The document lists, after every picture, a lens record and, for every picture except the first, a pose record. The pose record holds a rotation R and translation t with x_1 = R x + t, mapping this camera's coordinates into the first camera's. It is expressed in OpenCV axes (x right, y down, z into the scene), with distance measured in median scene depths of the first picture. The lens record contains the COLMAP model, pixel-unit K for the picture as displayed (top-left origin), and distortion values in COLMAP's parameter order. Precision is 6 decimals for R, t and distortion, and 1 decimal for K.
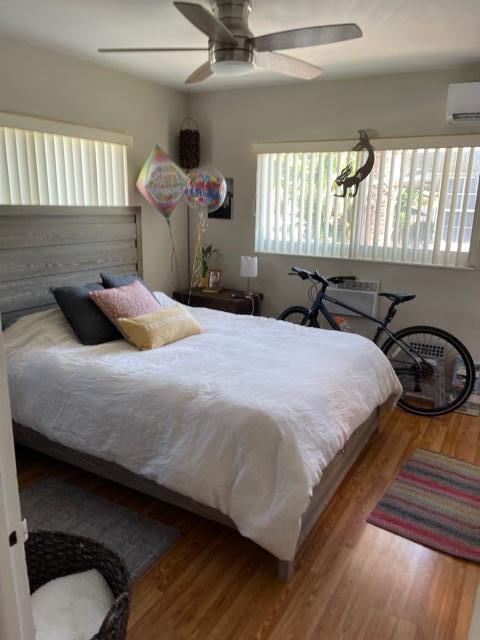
lens RADIAL K [[486.3, 0, 237.5], [0, 486.3, 323.3], [0, 0, 1]] dist [0.055011, -0.059679]
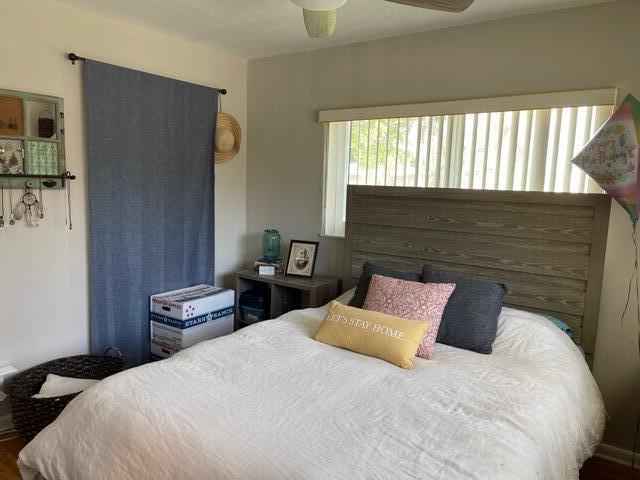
lens RADIAL K [[486.3, 0, 320.0], [0, 486.3, 240.0], [0, 0, 1]] dist [0.055011, -0.059679]
pose [[-0.108818, 0.093421, -0.989662, 0.706069], [-0.276667, 0.953391, 0.120418, -0.236484], [0.954785, 0.286910, -0.077899, 1.071097]]
